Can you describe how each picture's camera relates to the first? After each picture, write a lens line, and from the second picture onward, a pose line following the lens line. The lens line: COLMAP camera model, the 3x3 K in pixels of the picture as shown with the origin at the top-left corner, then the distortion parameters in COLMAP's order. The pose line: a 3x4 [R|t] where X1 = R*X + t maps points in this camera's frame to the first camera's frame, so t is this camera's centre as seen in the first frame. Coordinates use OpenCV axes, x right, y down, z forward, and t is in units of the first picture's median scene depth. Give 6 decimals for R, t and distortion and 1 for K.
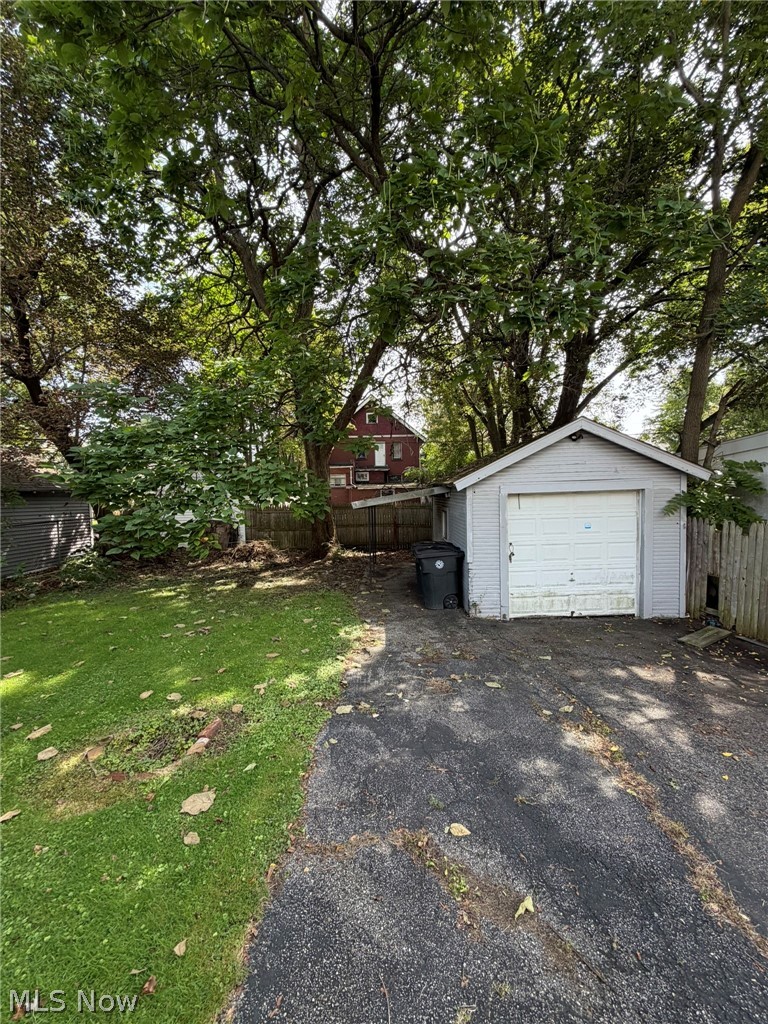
lens RADIAL K [[407.6, 0, 384.9], [0, 407.6, 510.7], [0, 0, 1]] dist [-0.000088, 0.000263]
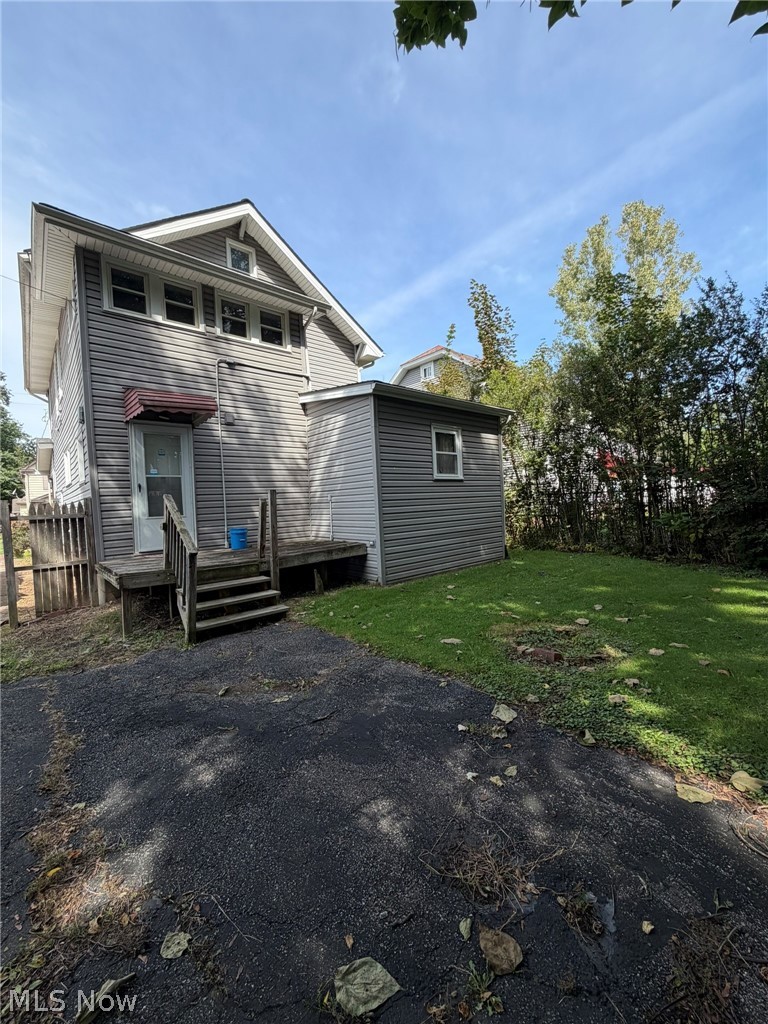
lens RADIAL K [[407.6, 0, 384.9], [0, 407.6, 510.7], [0, 0, 1]] dist [-0.000088, 0.000263]
pose [[-0.740546, 0.068688, -0.668486, 0.391643], [0.034483, 0.997336, 0.064278, 0.088375], [0.671120, 0.024550, -0.740942, 1.130604]]
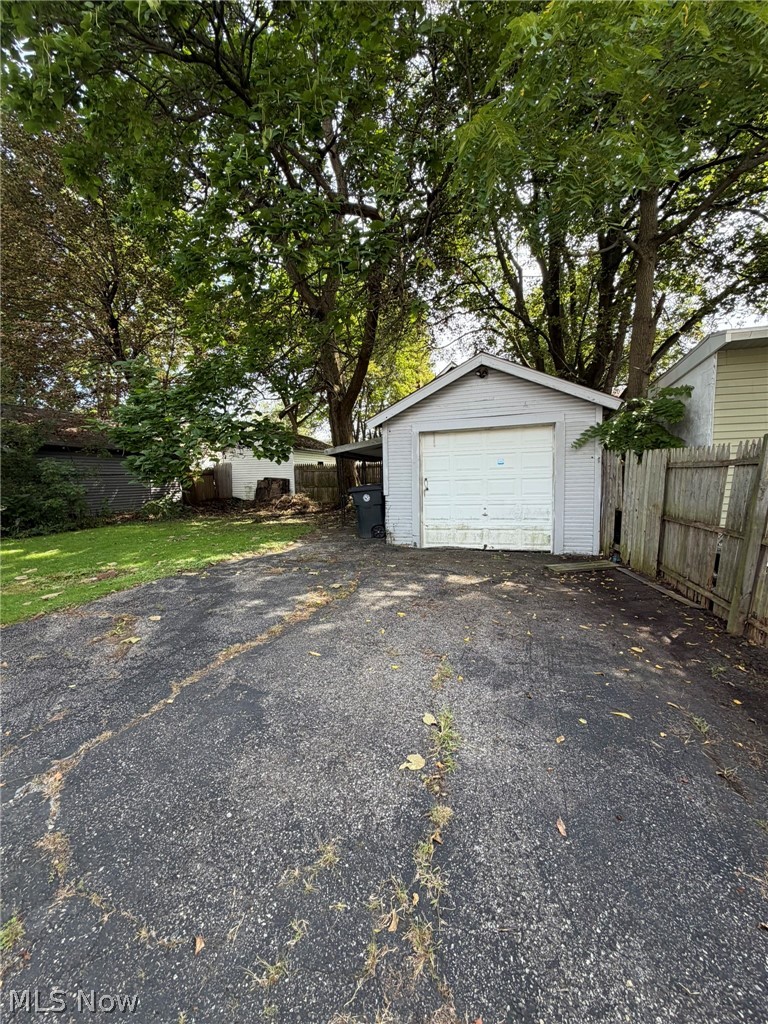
lens RADIAL K [[407.6, 0, 384.9], [0, 407.6, 510.7], [0, 0, 1]] dist [-0.000088, 0.000263]
pose [[0.955675, 0.025424, -0.293323, 0.783761], [-0.009247, 0.998365, 0.056405, 0.156909], [0.294277, -0.051193, 0.954348, -0.100266]]
